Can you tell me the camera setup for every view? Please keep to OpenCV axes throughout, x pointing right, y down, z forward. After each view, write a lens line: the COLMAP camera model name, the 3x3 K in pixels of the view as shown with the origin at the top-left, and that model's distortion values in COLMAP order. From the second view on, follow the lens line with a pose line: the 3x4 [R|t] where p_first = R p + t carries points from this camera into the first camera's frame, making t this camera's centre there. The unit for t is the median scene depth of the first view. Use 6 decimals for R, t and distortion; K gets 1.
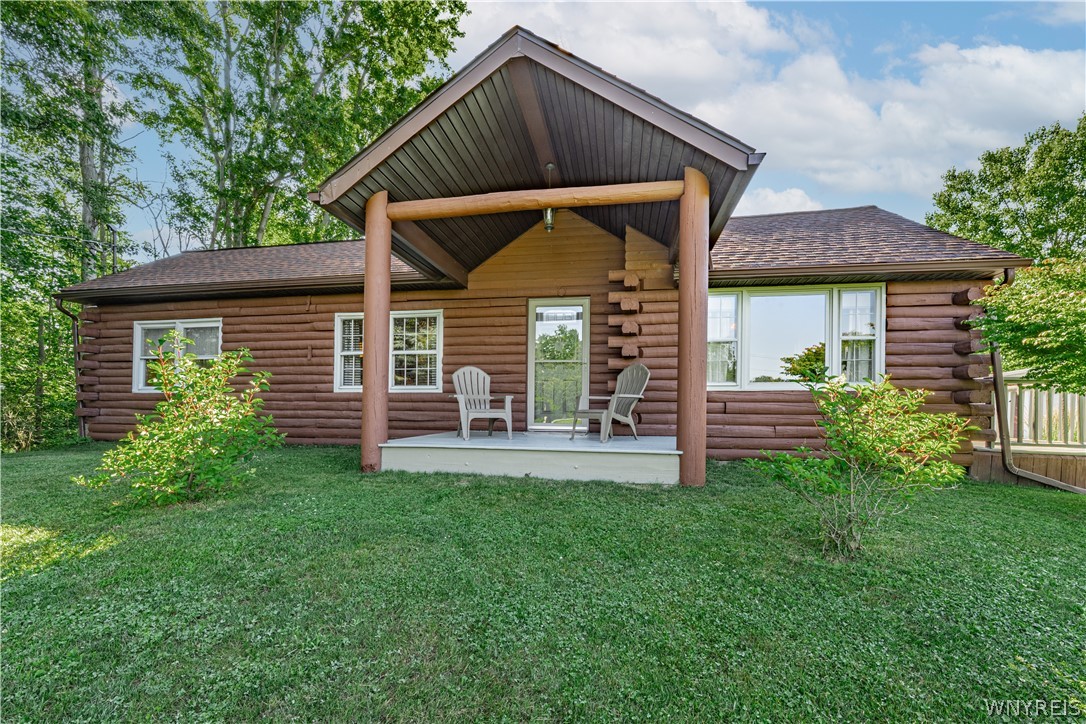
lens RADIAL K [[433.1, 0, 540.7], [0, 433.1, 414.3], [0, 0, 1]] dist [0.000499, 0.000015]
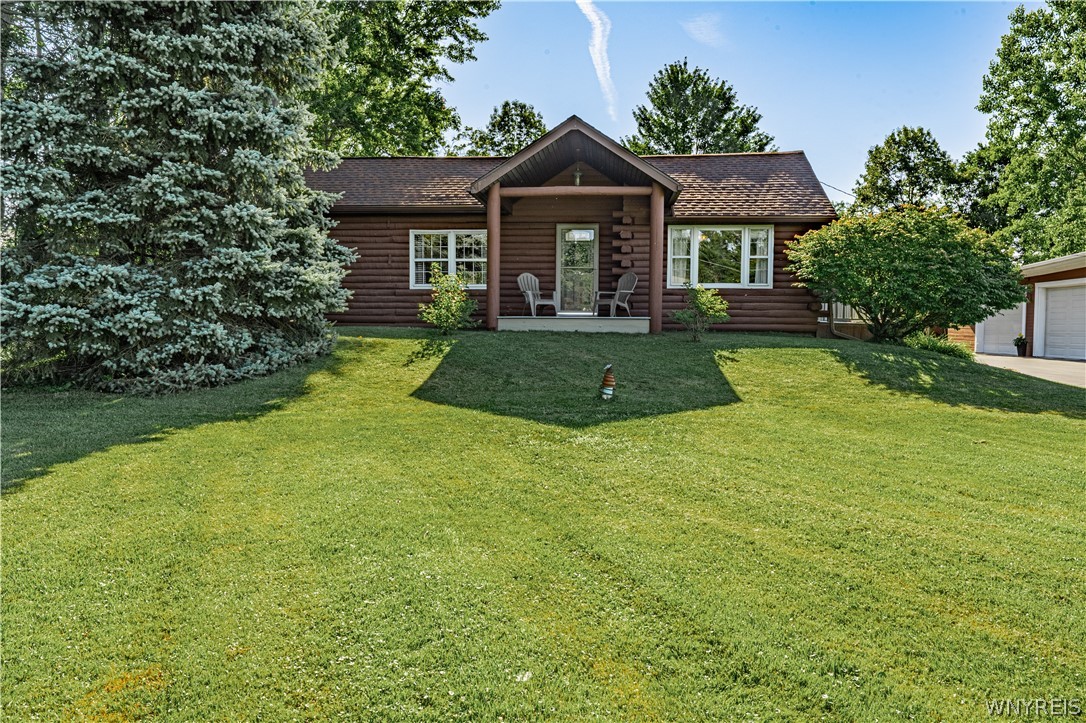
lens RADIAL K [[765.4, 0, 543.0], [0, 765.4, 361.5], [0, 0, 1]] dist [-0.003206, -0.000235]
pose [[0.994853, -0.008860, 0.100945, -0.379954], [0.004238, 0.998936, 0.045916, 0.083321], [-0.101244, -0.045252, 0.993832, -1.759393]]
